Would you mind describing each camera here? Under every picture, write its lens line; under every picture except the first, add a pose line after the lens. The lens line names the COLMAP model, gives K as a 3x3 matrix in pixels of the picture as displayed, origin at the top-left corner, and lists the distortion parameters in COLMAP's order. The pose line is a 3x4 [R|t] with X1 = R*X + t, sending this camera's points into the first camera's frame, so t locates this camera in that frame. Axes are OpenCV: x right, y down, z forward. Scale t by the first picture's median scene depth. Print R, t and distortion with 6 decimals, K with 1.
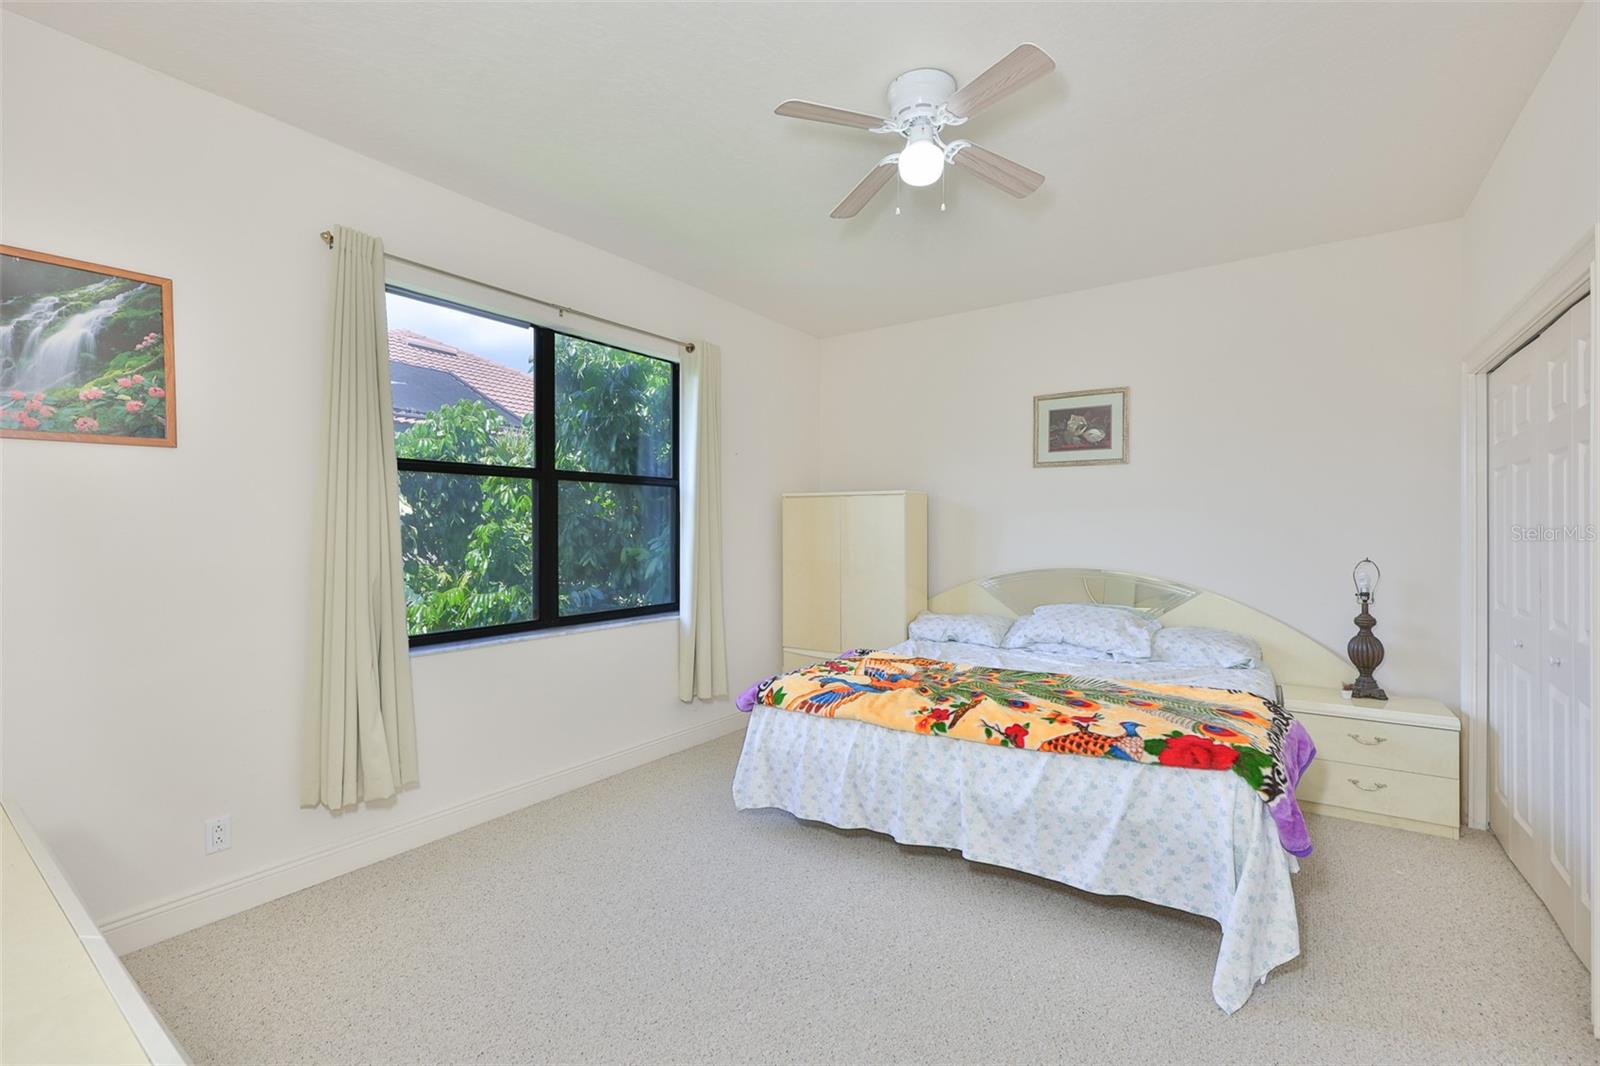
lens RADIAL K [[693.9, 0, 806.9], [0, 693.9, 528.9], [0, 0, 1]] dist [0.001062, 0.000545]
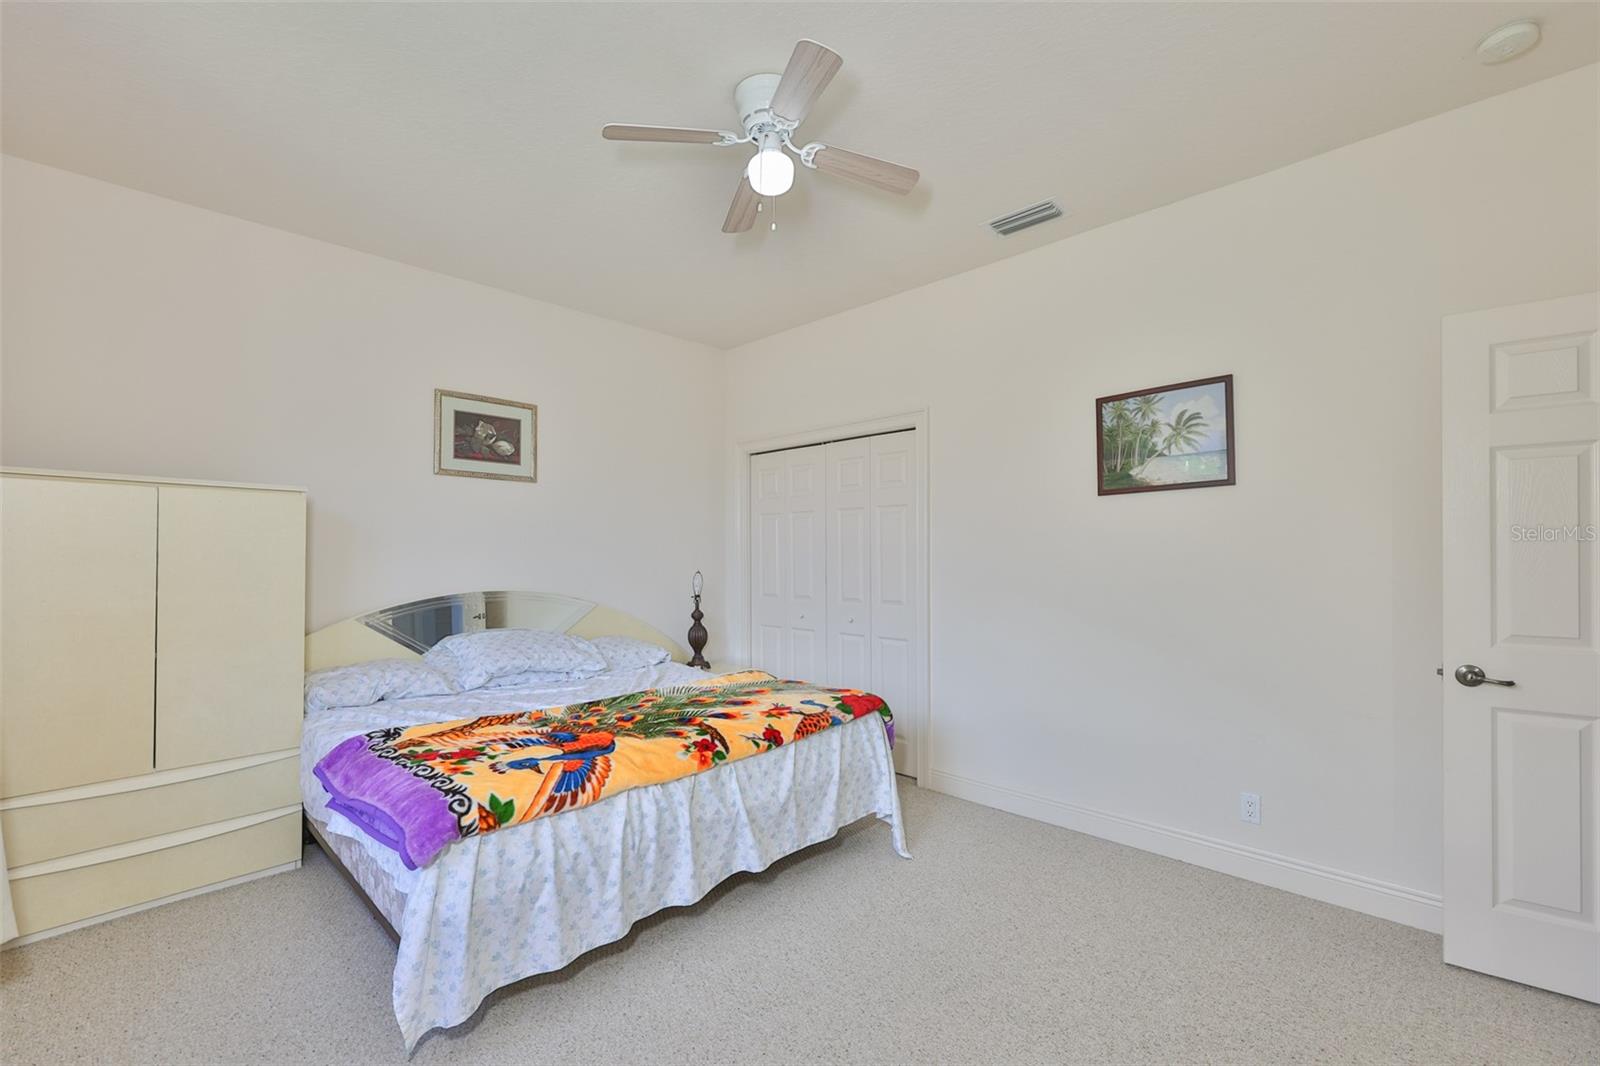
lens RADIAL K [[693.9, 0, 807.6], [0, 693.9, 547.4], [0, 0, 1]] dist [0.001062, 0.000545]
pose [[0.158935, 0.009032, 0.987248, -0.554340], [-0.004119, 0.999956, -0.008485, 0.006491], [-0.987280, -0.002718, 0.158965, 0.558091]]
